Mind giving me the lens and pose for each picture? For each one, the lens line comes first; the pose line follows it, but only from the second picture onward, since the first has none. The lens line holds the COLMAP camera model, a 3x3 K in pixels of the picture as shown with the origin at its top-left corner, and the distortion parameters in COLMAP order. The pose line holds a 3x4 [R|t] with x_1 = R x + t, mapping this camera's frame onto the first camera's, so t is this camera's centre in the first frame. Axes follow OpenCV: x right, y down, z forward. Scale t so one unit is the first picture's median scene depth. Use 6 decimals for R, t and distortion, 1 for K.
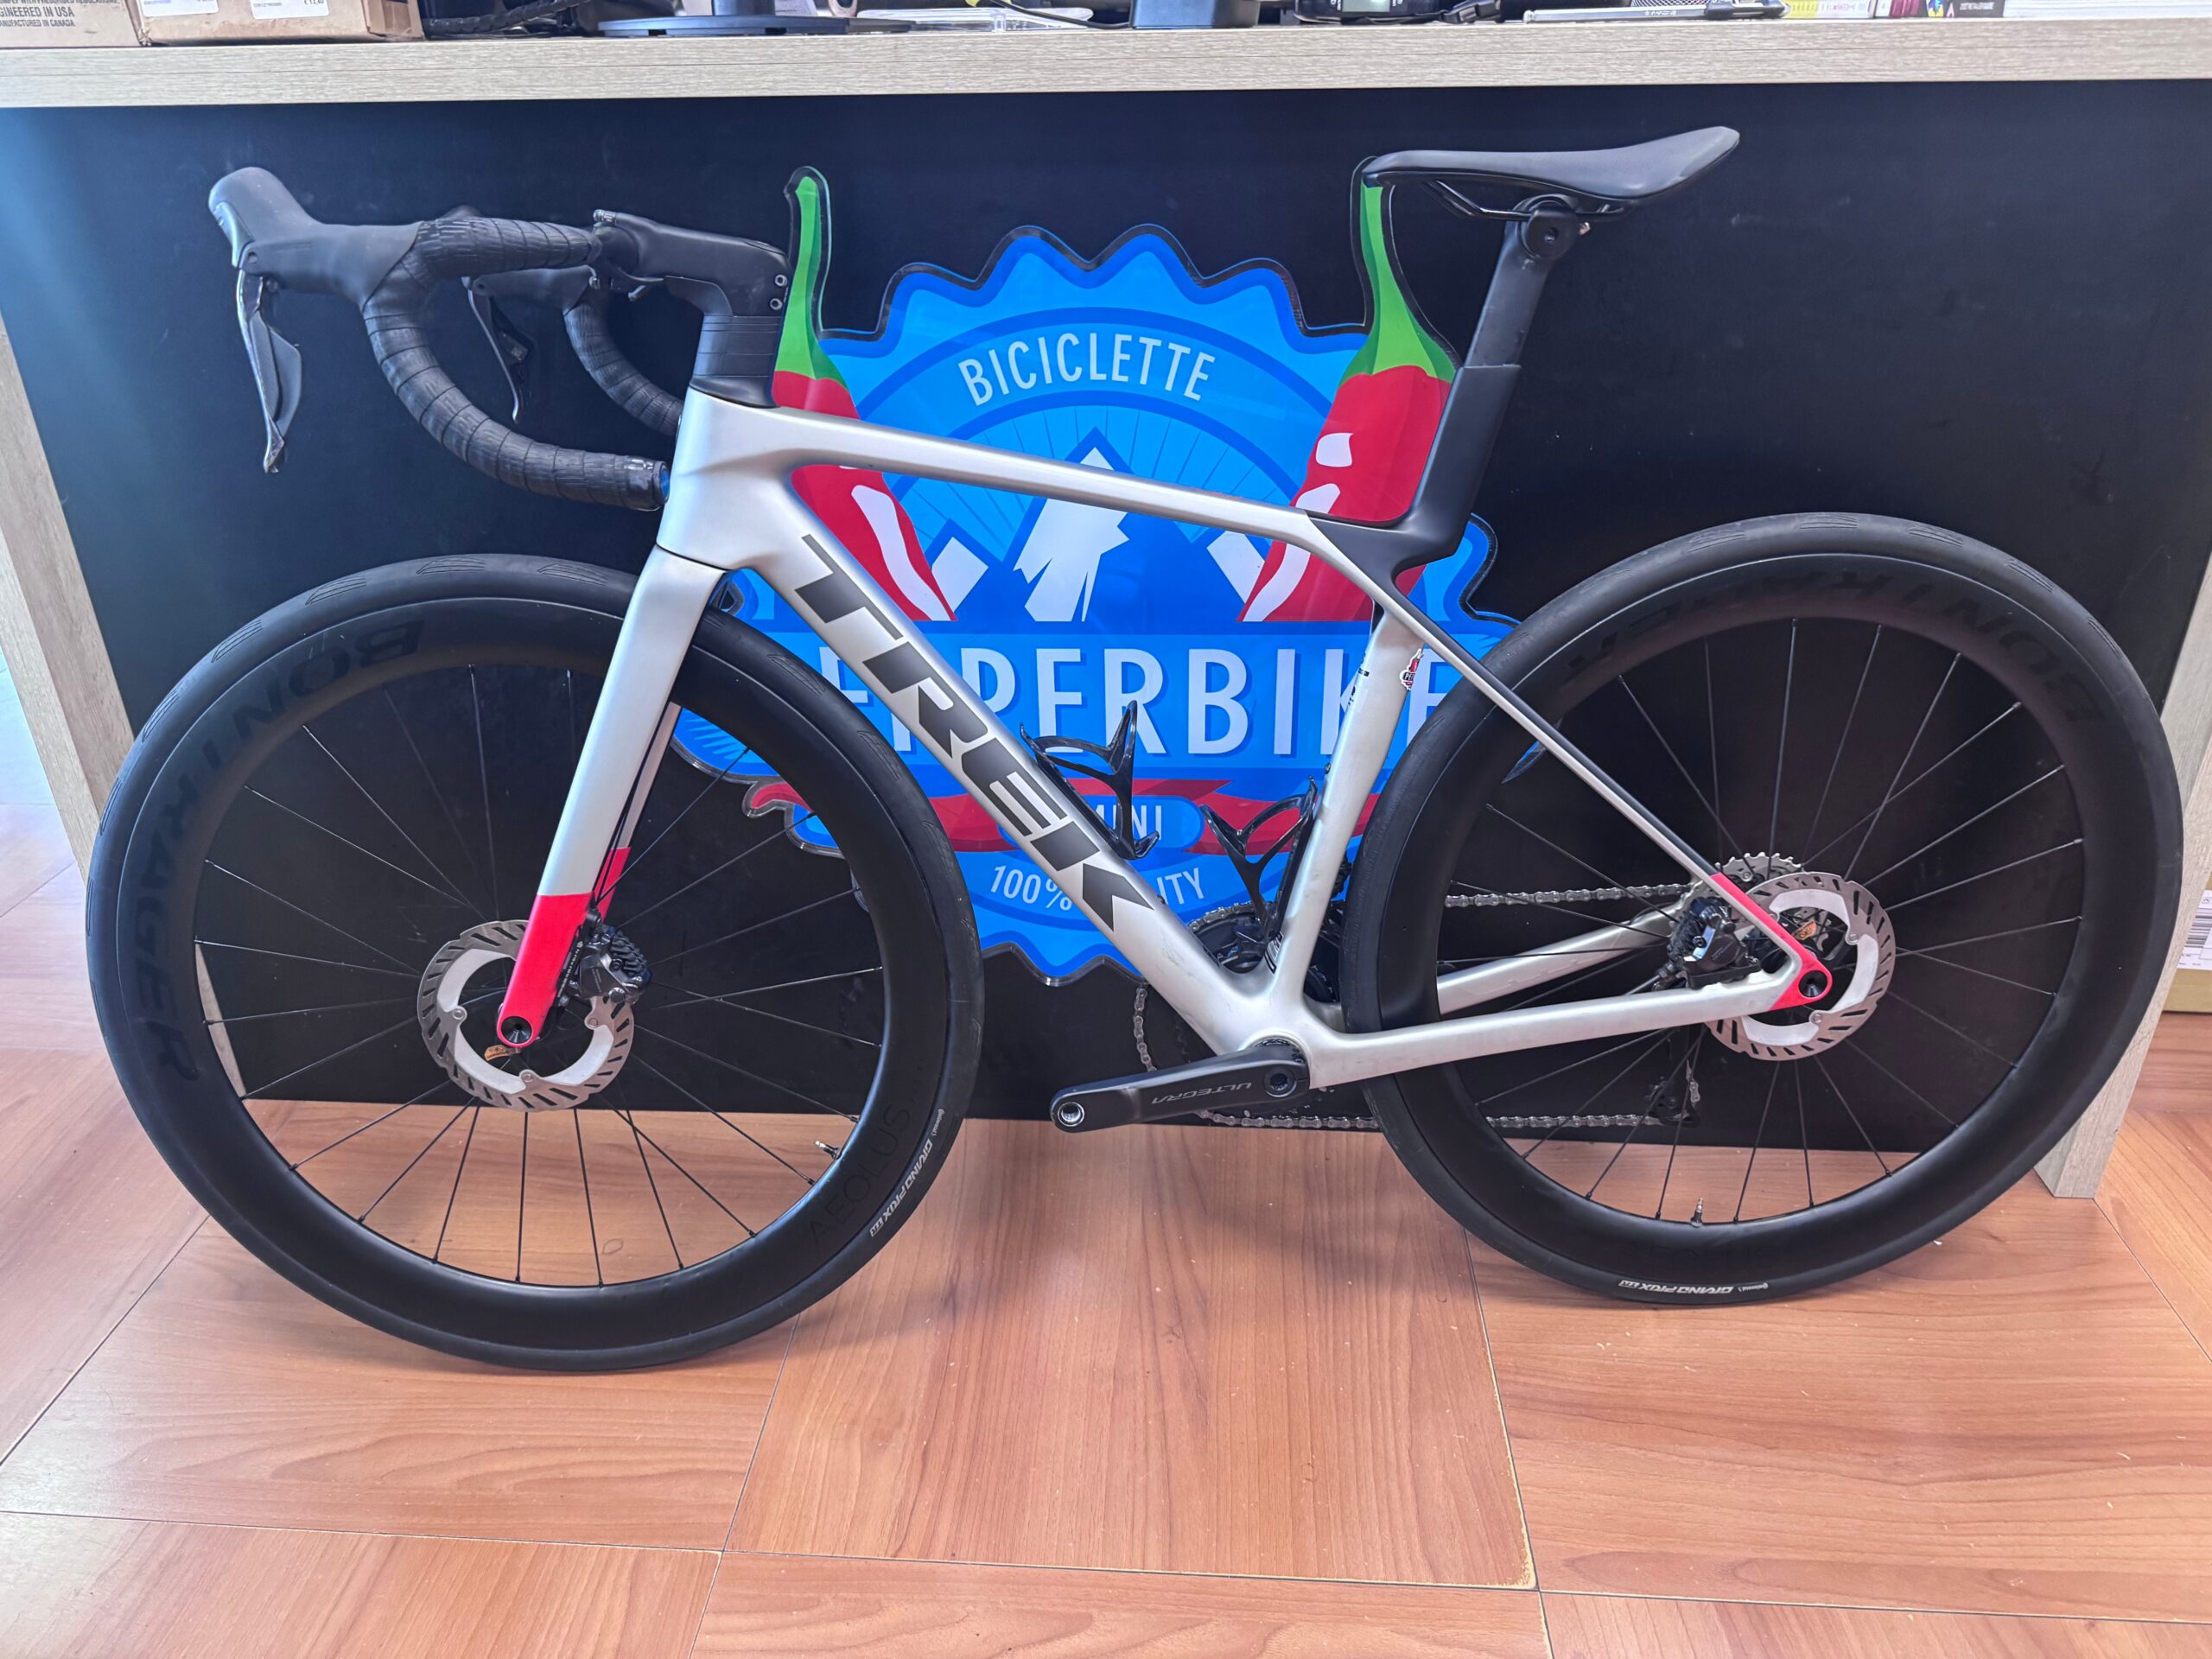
lens RADIAL K [[1561.8, 0, 1113.0], [0, 1561.8, 877.3], [0, 0, 1]] dist [0.022731, -0.005898]
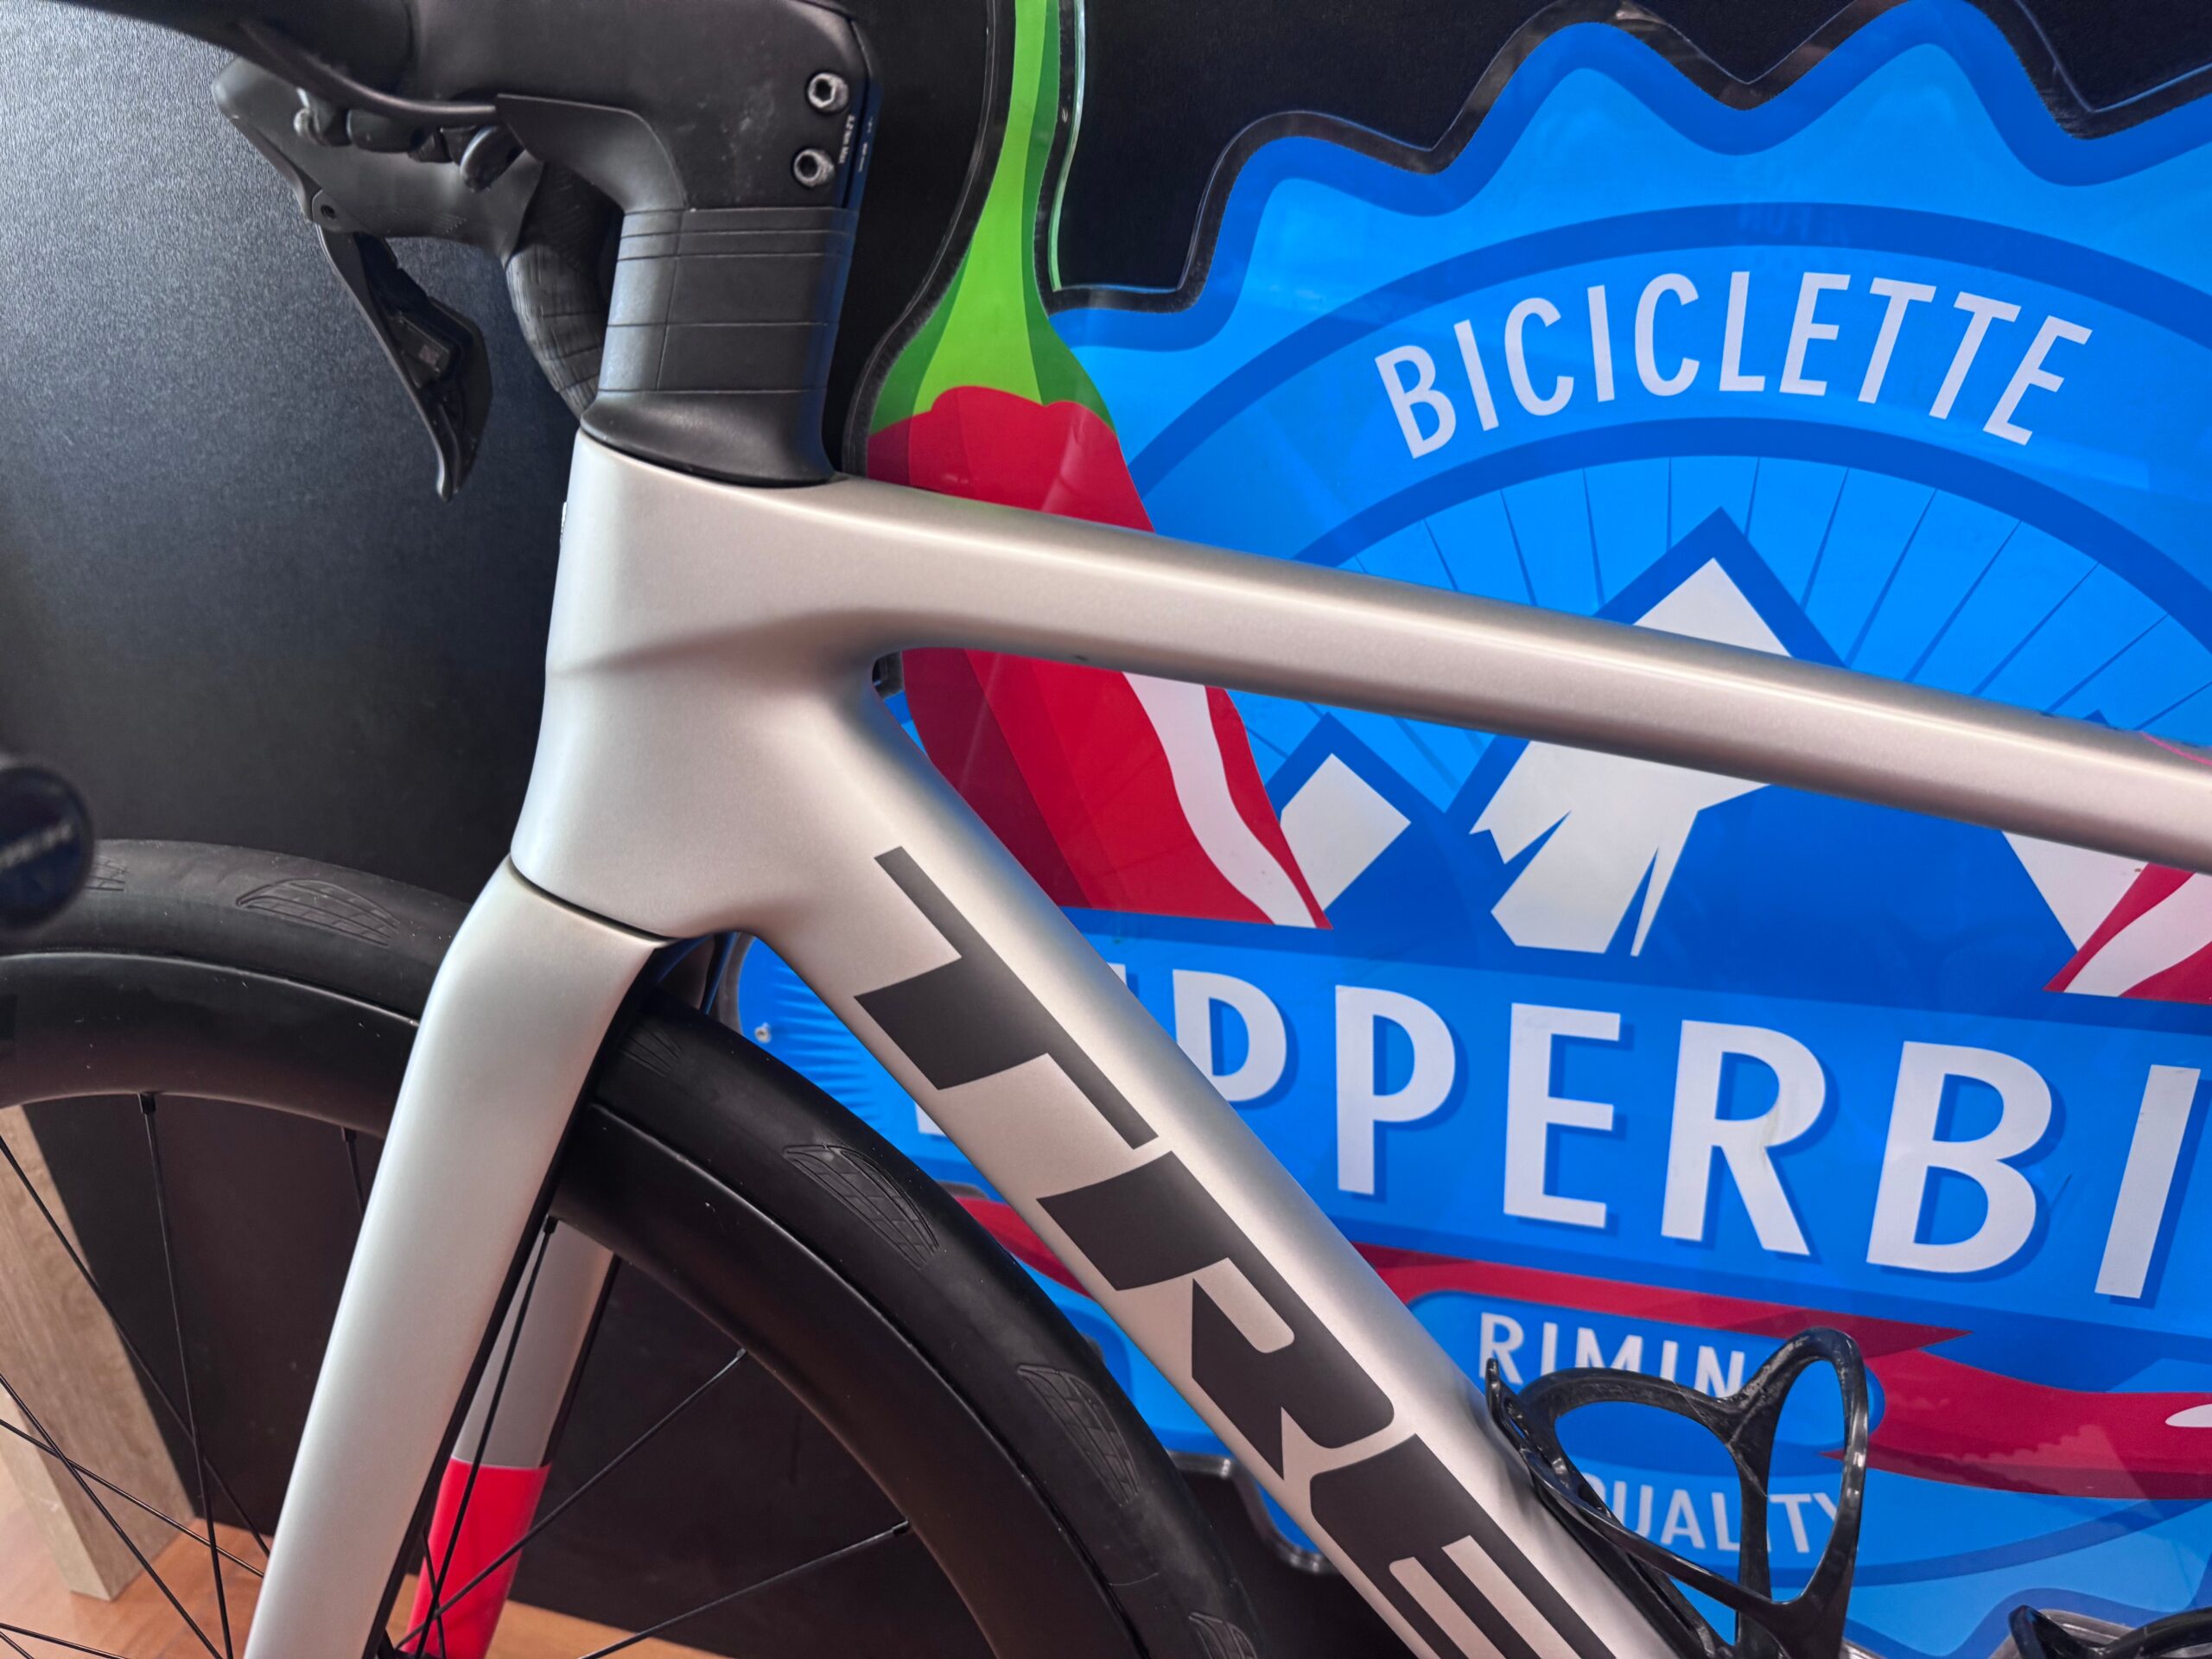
lens RADIAL K [[1573.8, 0, 1066.2], [0, 1573.8, 813.9], [0, 0, 1]] dist [0.021337, -0.052748]
pose [[0.961834, 0.059584, -0.267069, -0.059861], [-0.072291, 0.996660, -0.037993, -0.189379], [0.263913, 0.055850, 0.962928, 0.594100]]
